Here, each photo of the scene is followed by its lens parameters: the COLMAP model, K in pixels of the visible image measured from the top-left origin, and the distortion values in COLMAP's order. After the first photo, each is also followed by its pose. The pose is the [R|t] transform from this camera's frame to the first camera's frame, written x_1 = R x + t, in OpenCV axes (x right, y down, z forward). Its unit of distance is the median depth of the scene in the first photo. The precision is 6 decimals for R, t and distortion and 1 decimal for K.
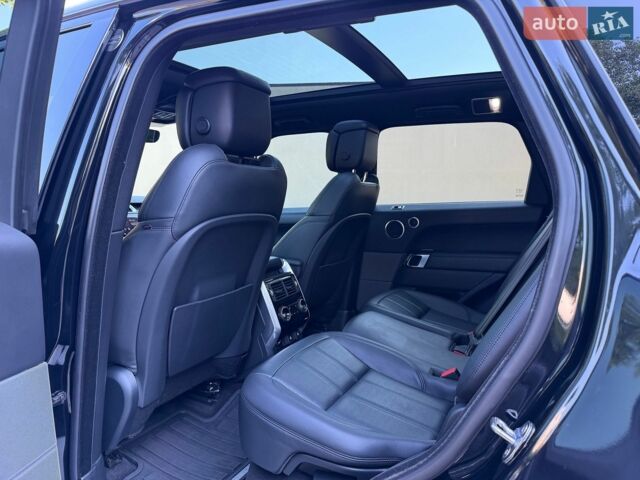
lens RADIAL K [[451.1, 0, 320.0], [0, 451.1, 240.0], [0, 0, 1]] dist [0.076265, -0.124510]
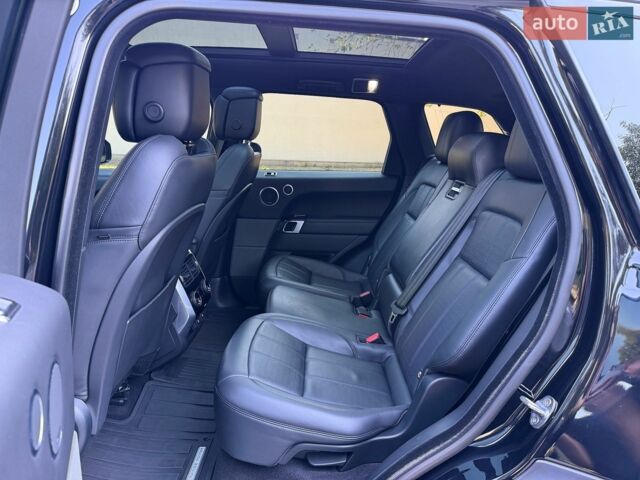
lens RADIAL K [[451.1, 0, 320.0], [0, 451.1, 240.0], [0, 0, 1]] dist [0.076265, -0.124510]
pose [[0.894005, -0.060532, 0.443948, -0.238005], [-0.002226, 0.990220, 0.139497, -0.084361], [-0.448051, -0.125700, 0.885127, 0.044284]]
